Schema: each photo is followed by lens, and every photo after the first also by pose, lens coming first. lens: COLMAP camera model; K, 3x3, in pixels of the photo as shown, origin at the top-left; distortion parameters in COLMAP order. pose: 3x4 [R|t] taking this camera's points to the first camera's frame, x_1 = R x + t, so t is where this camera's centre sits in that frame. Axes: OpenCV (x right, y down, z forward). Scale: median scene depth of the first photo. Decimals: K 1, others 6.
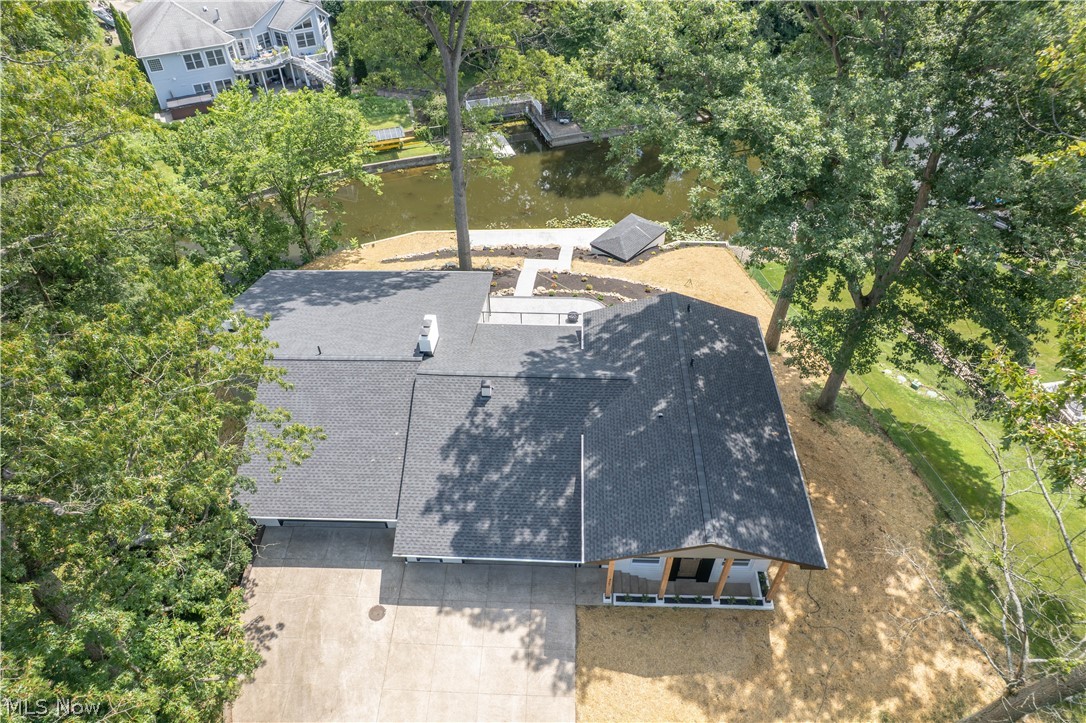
lens RADIAL K [[694.3, 0, 543.0], [0, 694.3, 361.5], [0, 0, 1]] dist [-0.086016, 0.075420]
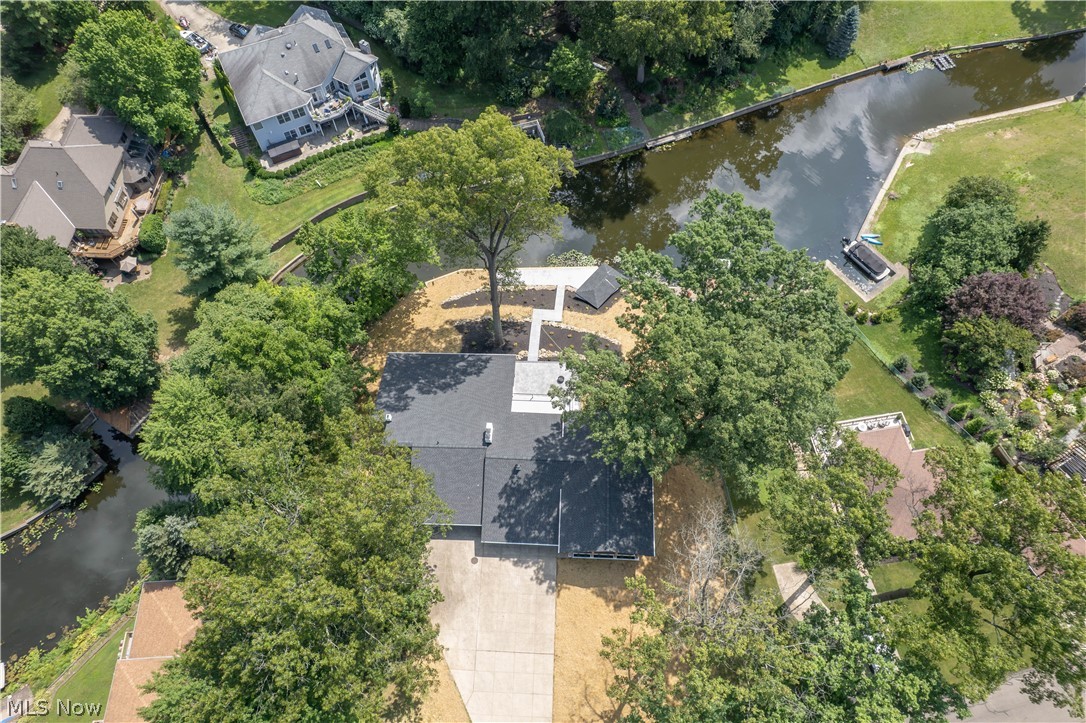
lens RADIAL K [[694.3, 0, 543.0], [0, 694.3, 361.5], [0, 0, 1]] dist [-0.086016, 0.075420]
pose [[0.999979, 0.004772, -0.004371, 0.006805], [-0.003095, 0.945817, 0.324685, -1.057360], [0.005684, -0.324665, 0.945812, -1.041355]]
